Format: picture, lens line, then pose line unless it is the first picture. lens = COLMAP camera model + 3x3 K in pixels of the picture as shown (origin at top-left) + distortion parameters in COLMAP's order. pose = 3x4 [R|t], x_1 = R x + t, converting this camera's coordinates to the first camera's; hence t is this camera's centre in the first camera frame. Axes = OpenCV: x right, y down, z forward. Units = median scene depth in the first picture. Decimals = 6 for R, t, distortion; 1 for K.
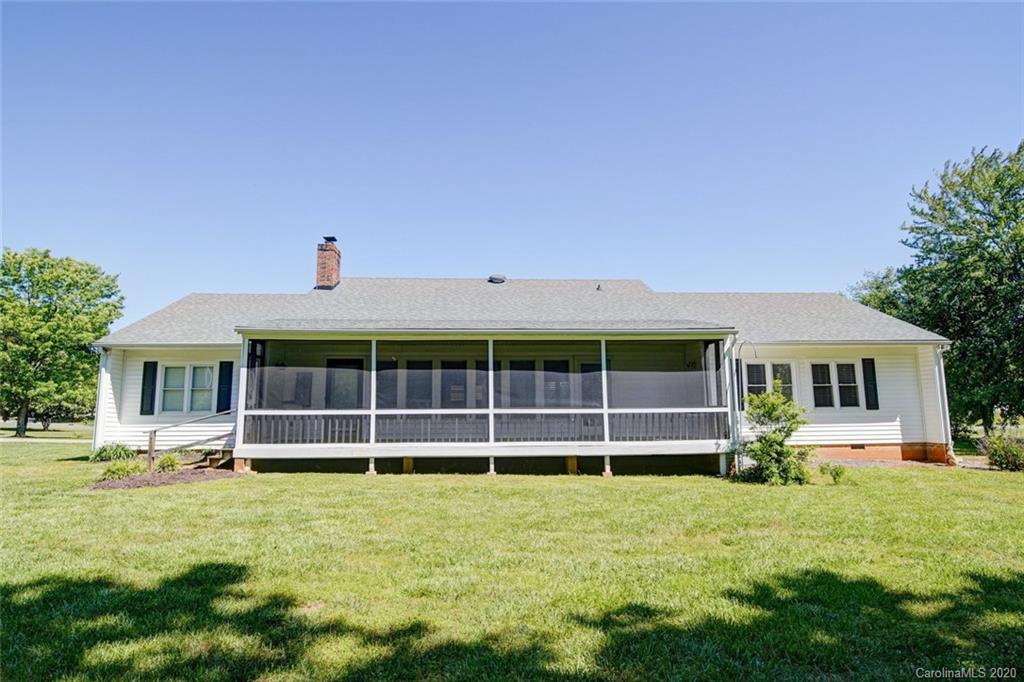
lens RADIAL K [[542.5, 0, 513.3], [0, 542.5, 338.6], [0, 0, 1]] dist [0.005668, -0.000538]
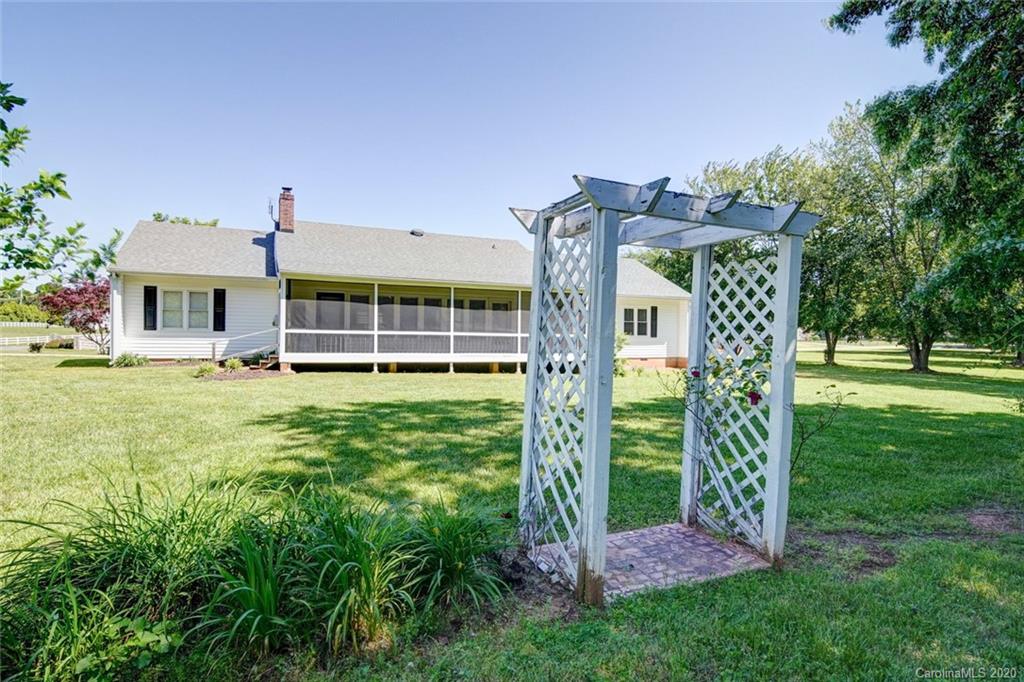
lens RADIAL K [[542.5, 0, 508.9], [0, 542.5, 342.4], [0, 0, 1]] dist [0.005668, -0.000538]
pose [[0.936740, 0.015696, 0.349673, -0.414926], [-0.067395, 0.988389, 0.136179, -0.061687], [-0.343476, -0.151131, 0.926922, -0.480217]]
